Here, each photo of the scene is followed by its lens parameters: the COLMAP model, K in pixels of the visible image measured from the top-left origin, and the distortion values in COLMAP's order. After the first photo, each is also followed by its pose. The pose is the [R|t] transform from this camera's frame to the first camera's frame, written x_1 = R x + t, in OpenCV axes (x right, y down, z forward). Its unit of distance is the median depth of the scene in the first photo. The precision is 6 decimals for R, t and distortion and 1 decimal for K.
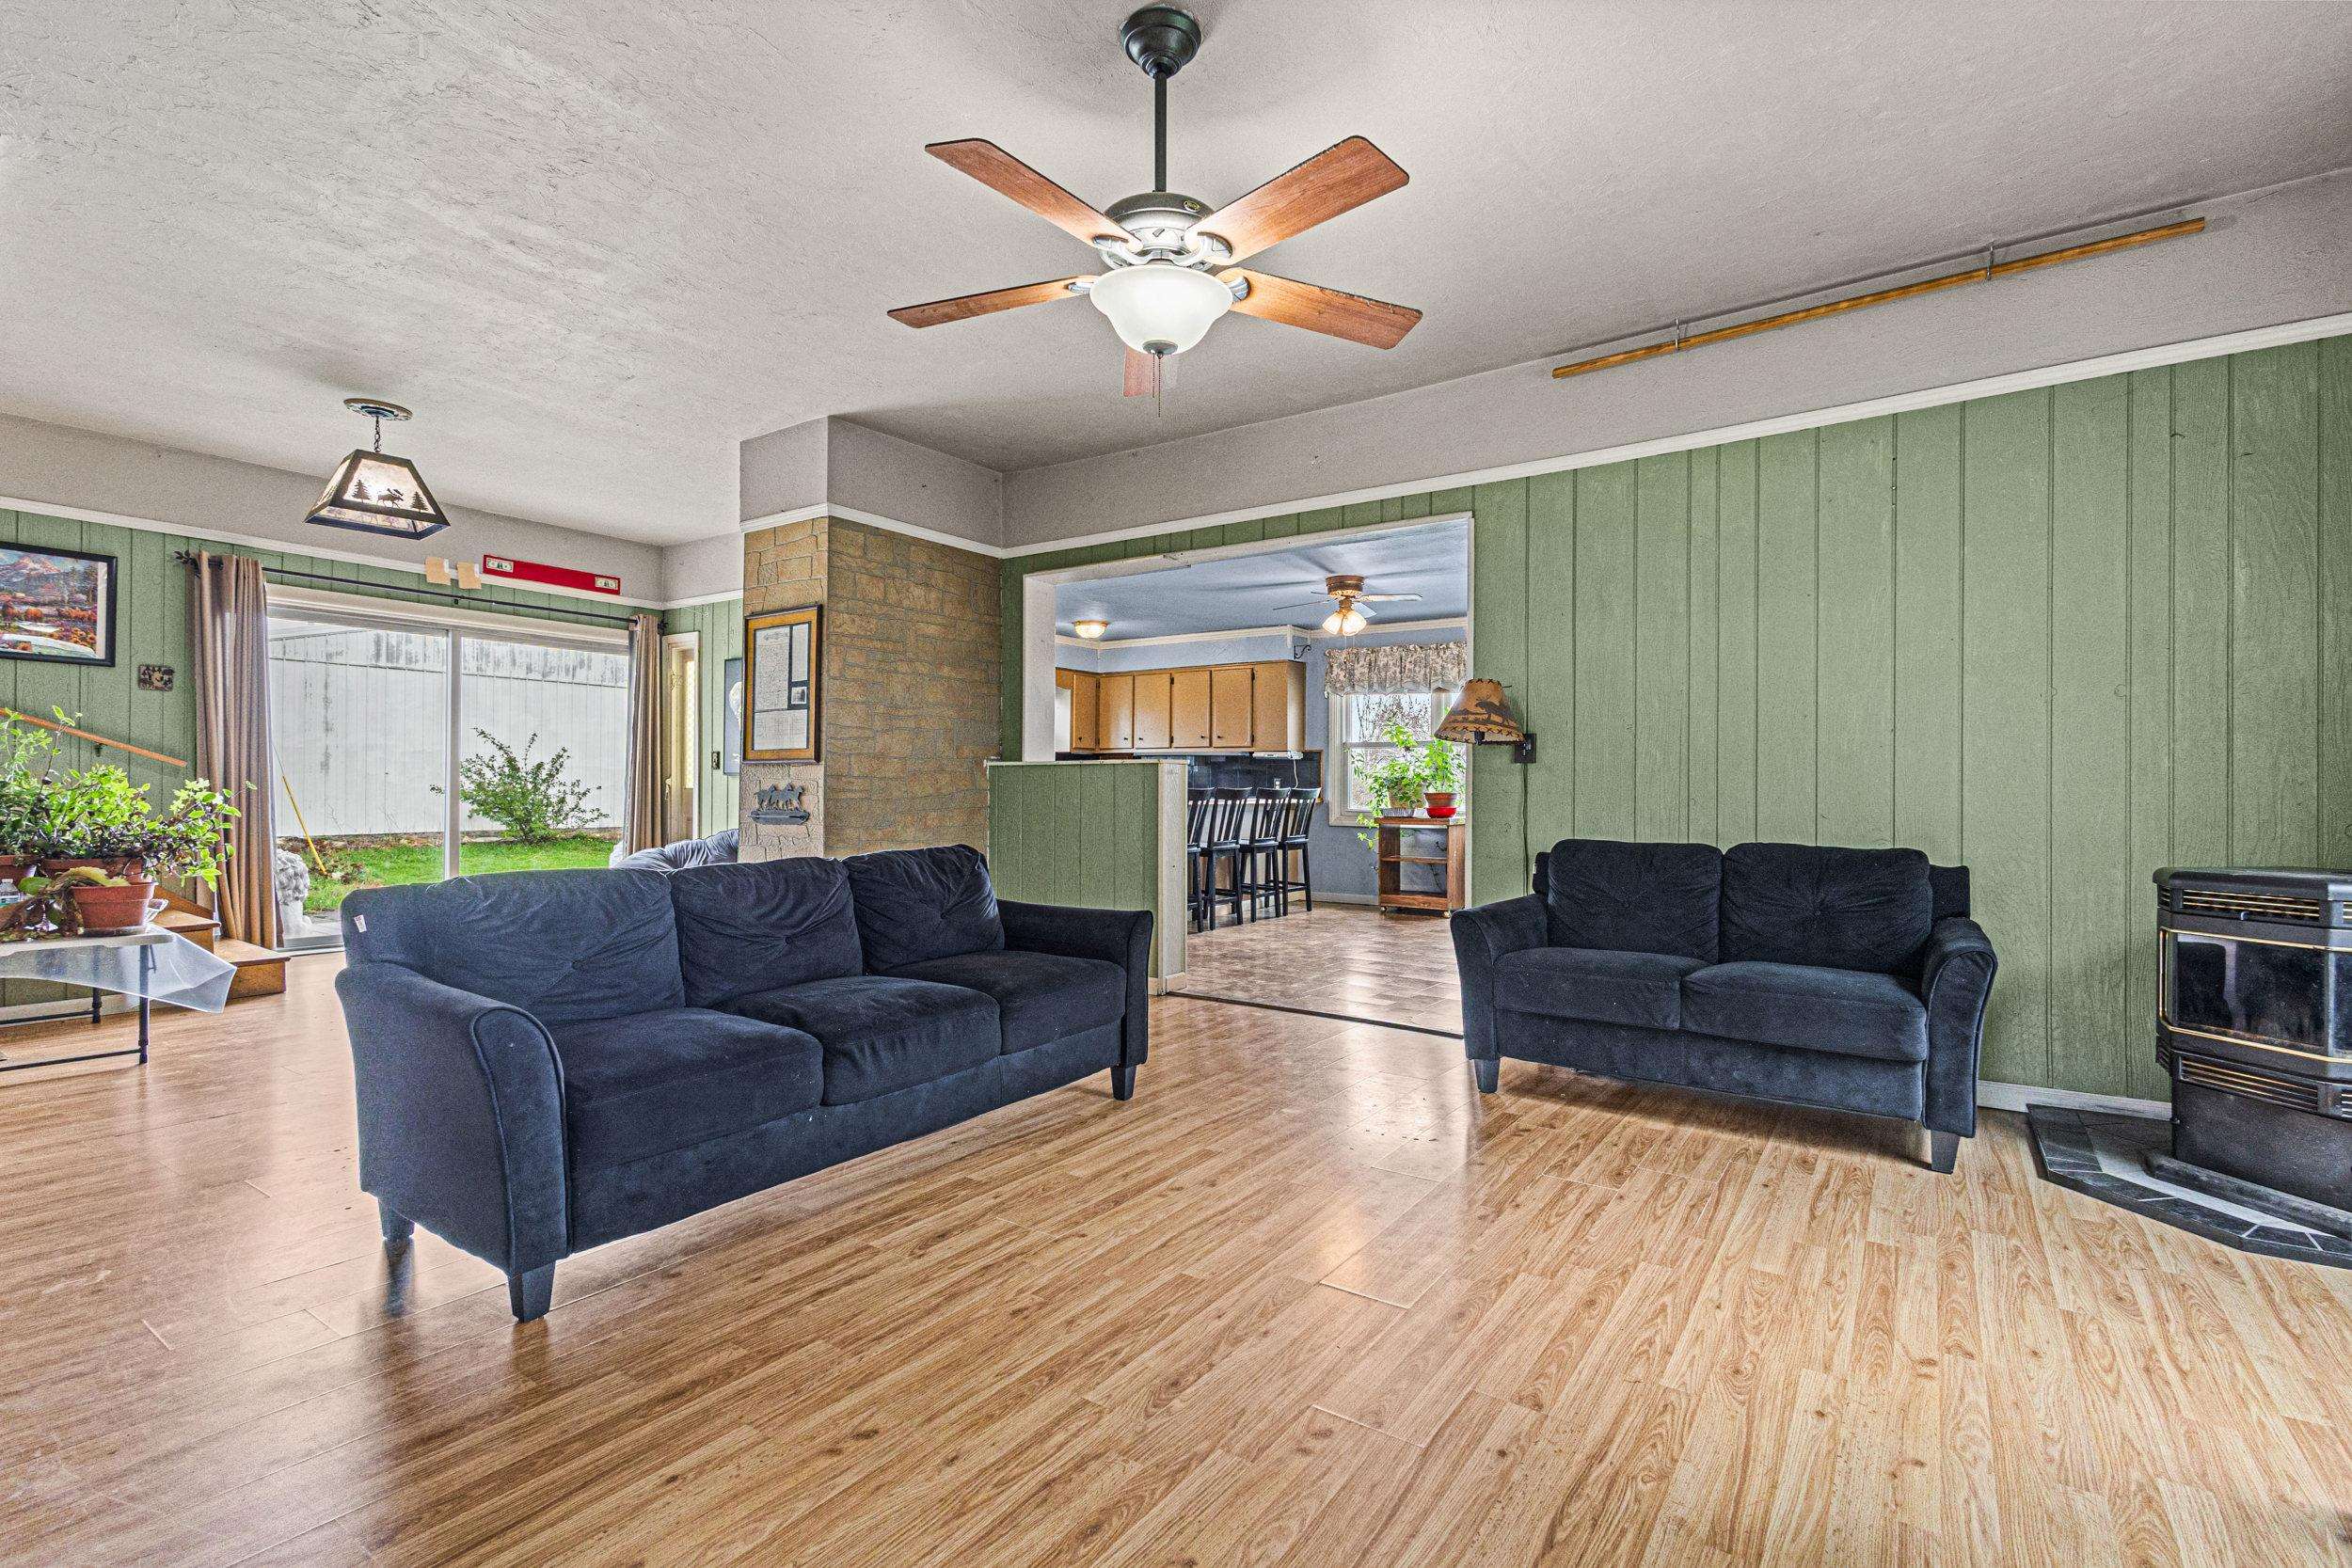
lens RADIAL K [[1084.6, 0, 1170.5], [0, 1084.6, 770.7], [0, 0, 1]] dist [0.007070, -0.000076]
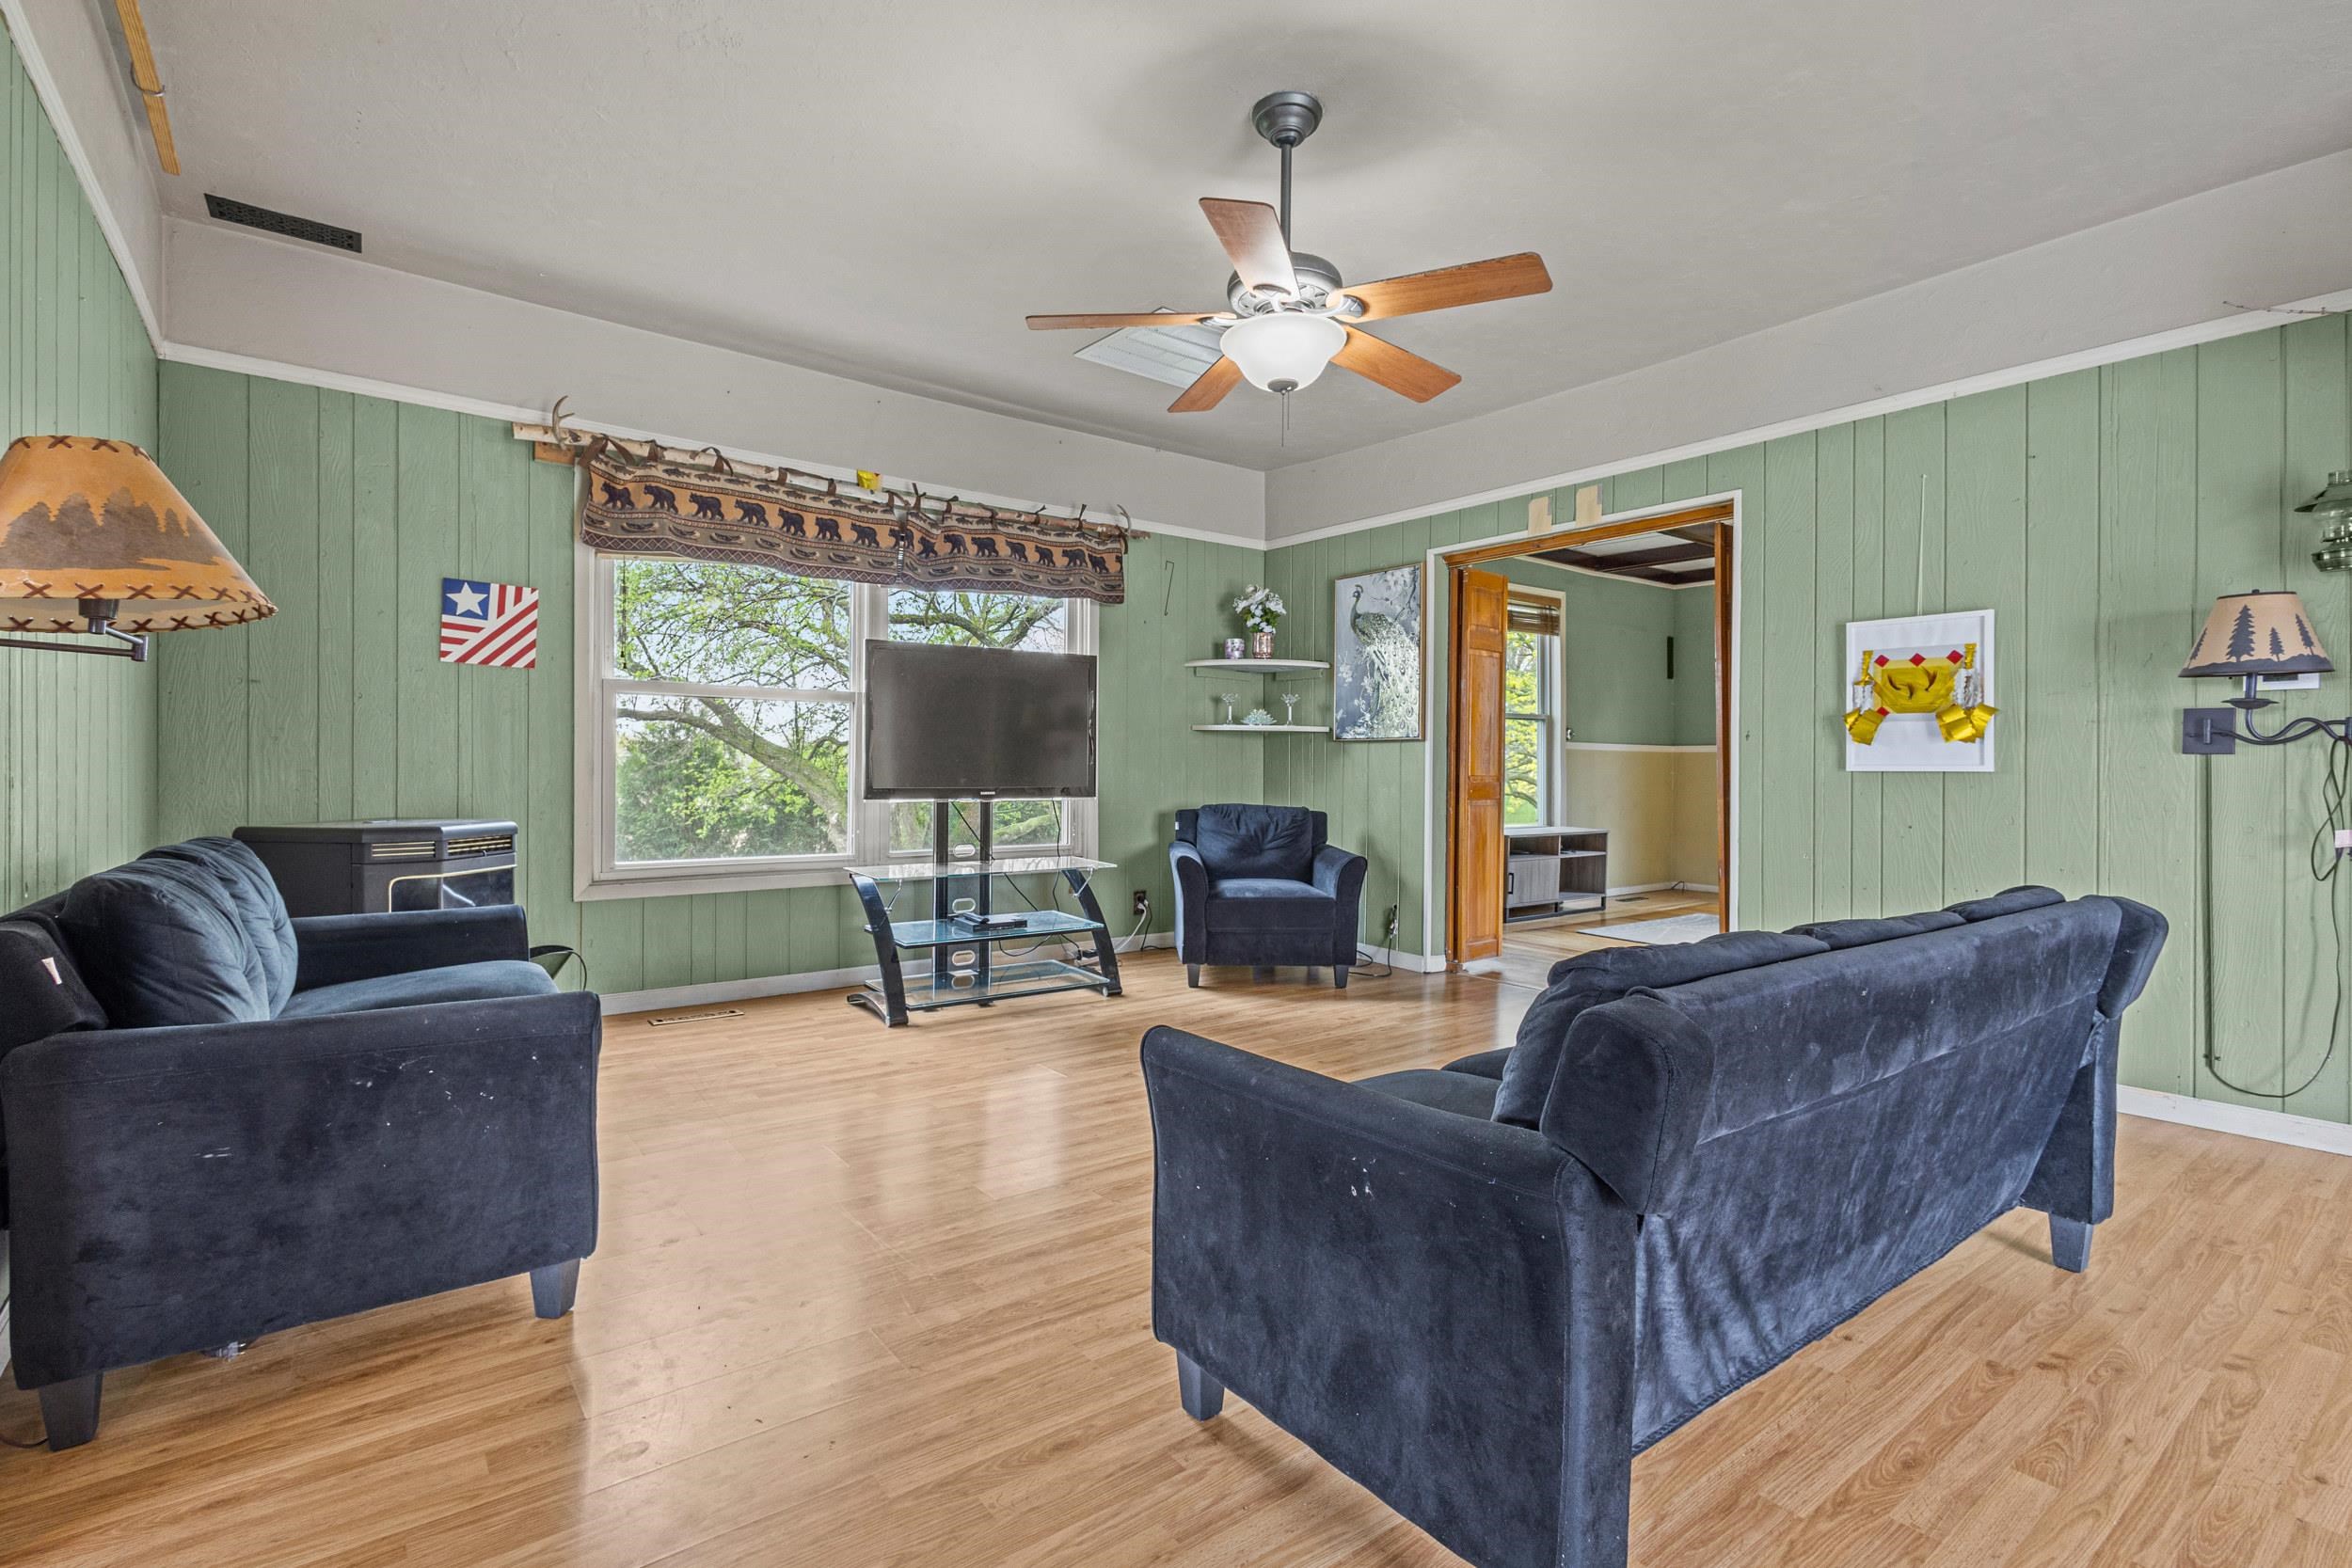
lens RADIAL K [[1084.6, 0, 1170.5], [0, 1084.6, 770.7], [0, 0, 1]] dist [0.007070, -0.000076]
pose [[-0.952697, -0.016293, 0.303485, -0.234947], [-0.020845, 0.999714, -0.011765, 0.026517], [-0.303207, -0.017534, -0.952763, 1.993410]]
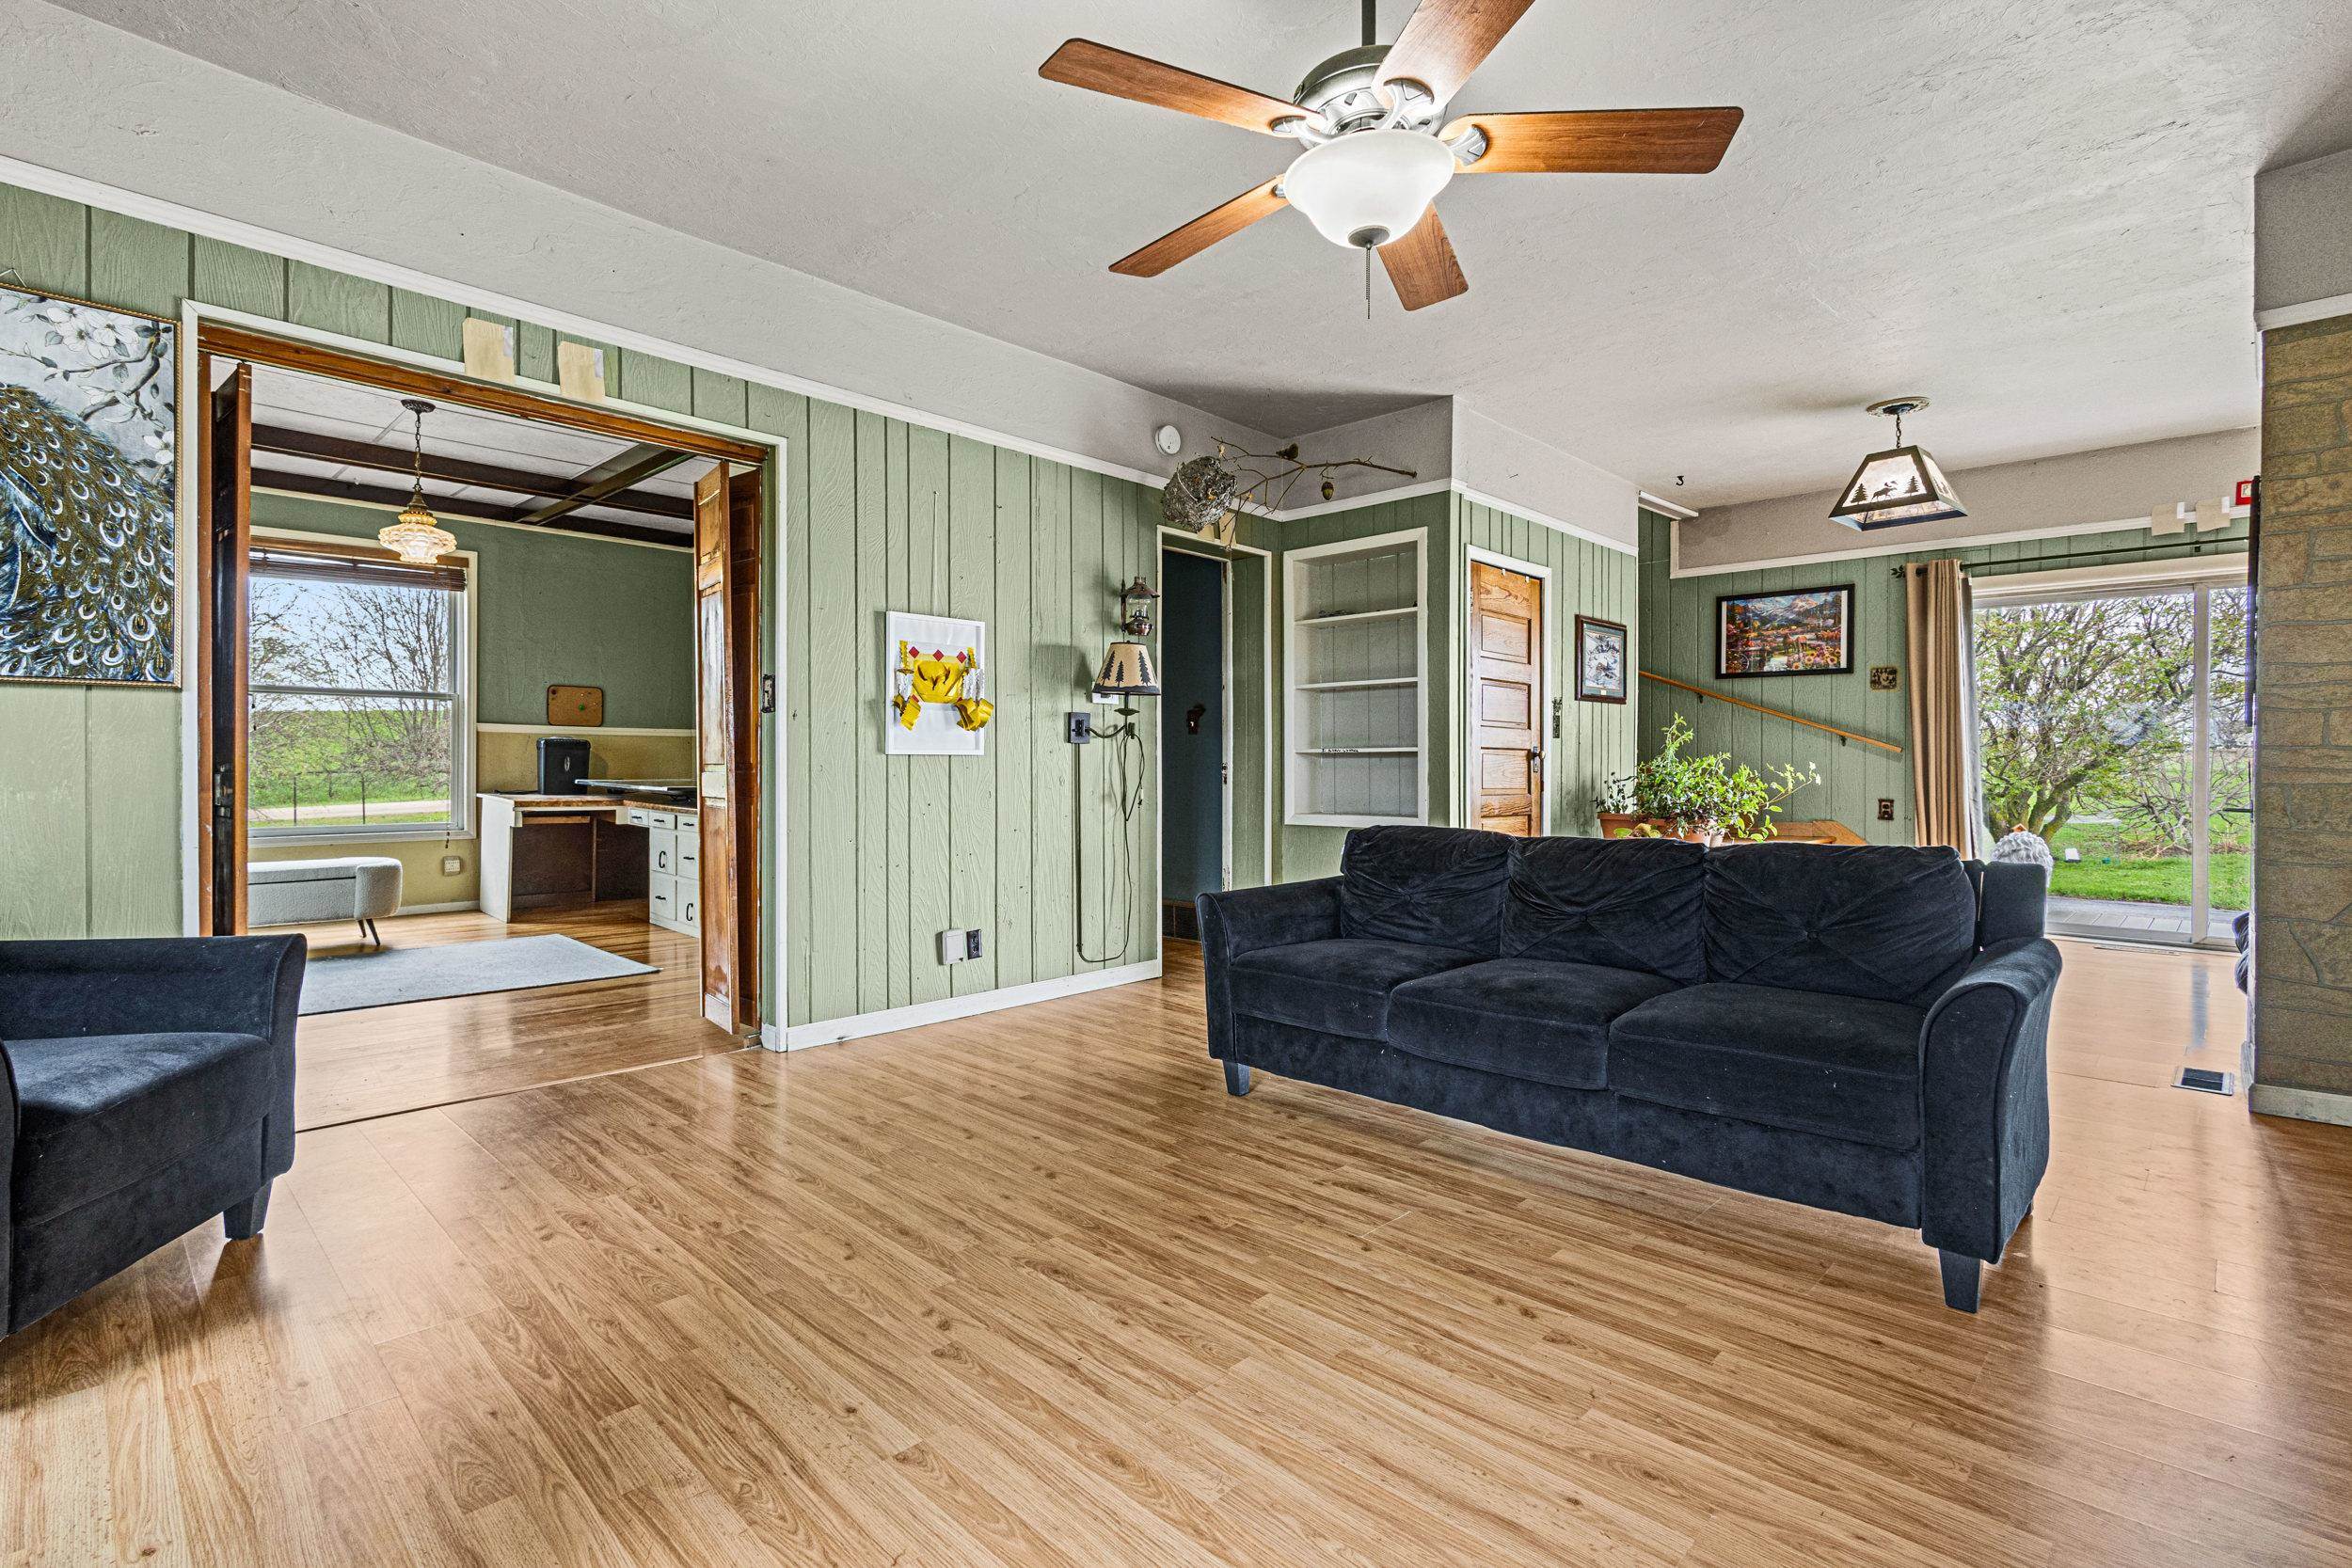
lens RADIAL K [[1084.6, 0, 1170.5], [0, 1084.6, 770.7], [0, 0, 1]] dist [0.007070, -0.000076]
pose [[-0.168546, -0.003196, -0.985689, 0.795876], [0.012567, 0.999907, -0.005390, 0.026300], [0.985614, -0.013296, -0.168490, 0.933791]]
